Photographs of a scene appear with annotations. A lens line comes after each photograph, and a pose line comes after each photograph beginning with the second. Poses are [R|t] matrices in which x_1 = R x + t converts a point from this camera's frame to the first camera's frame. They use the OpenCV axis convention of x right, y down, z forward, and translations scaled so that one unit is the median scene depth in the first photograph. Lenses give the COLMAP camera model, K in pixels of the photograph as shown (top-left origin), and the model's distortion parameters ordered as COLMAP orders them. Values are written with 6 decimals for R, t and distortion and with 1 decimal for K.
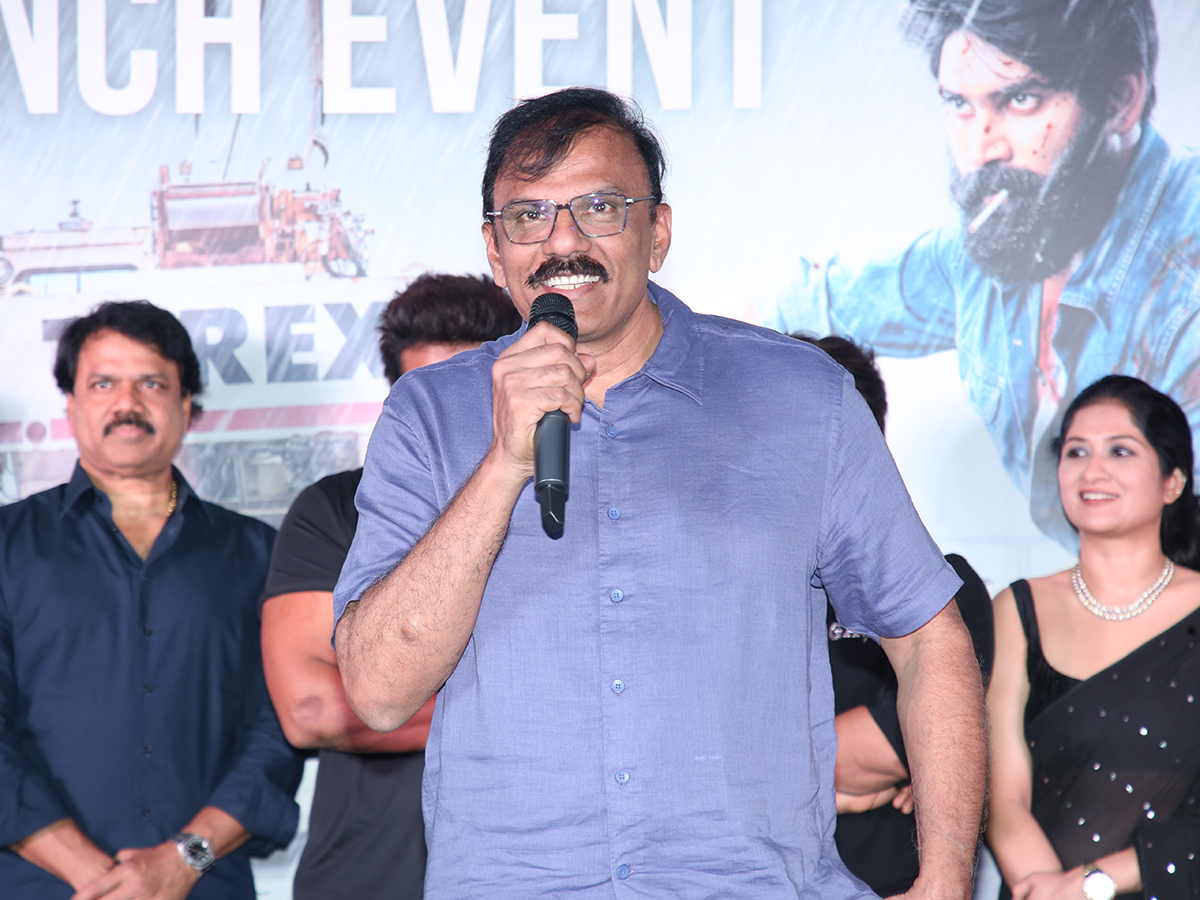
lens RADIAL K [[2918.3, 0, 526.3], [0, 2918.3, 442.9], [0, 0, 1]] dist [0.342183, -0.339640]
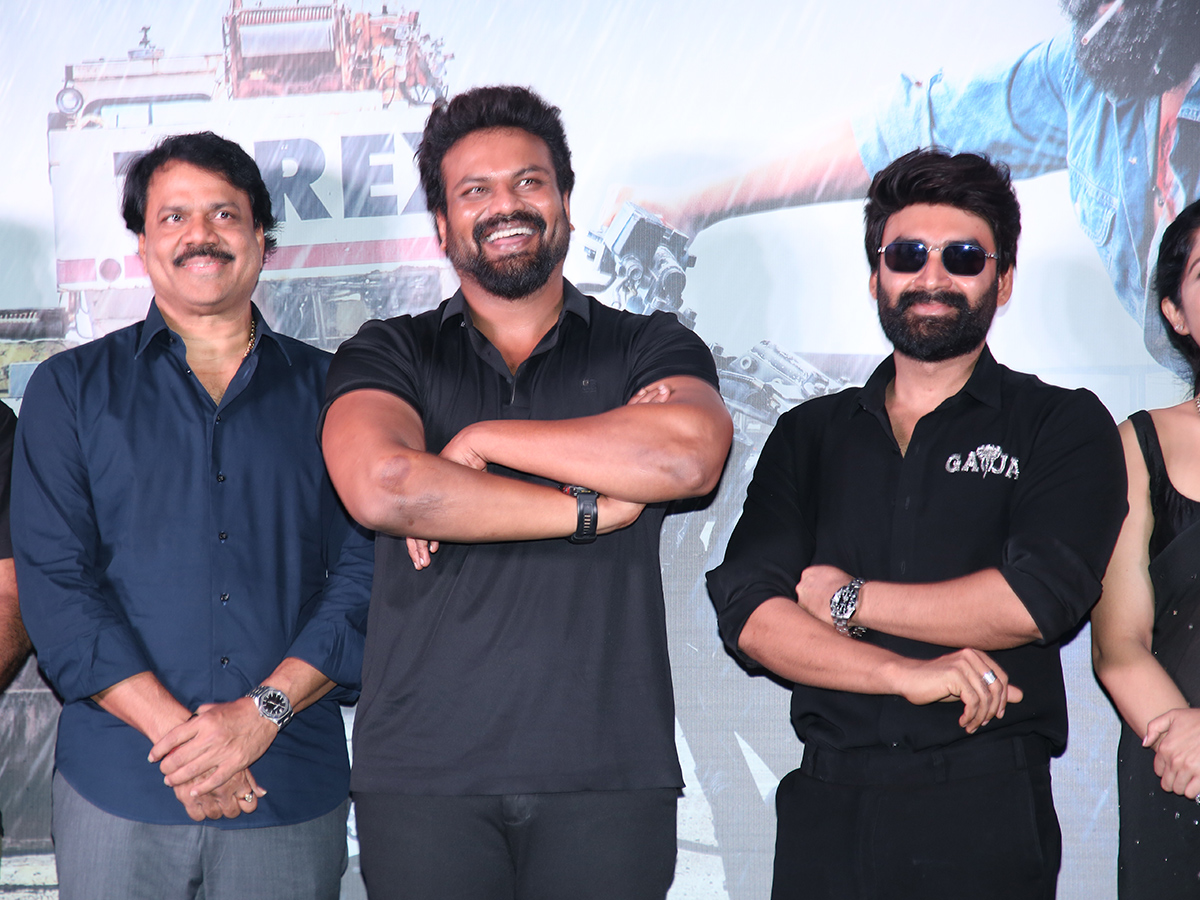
lens RADIAL K [[2621.2, 0, 586.2], [0, 2621.2, 469.7], [0, 0, 1]] dist [0.292334, -0.261289]
pose [[0.999619, -0.009177, -0.026044, 0.012638], [0.010852, 0.997832, 0.064912, 0.007260], [0.025392, -0.065170, 0.997551, 0.134341]]
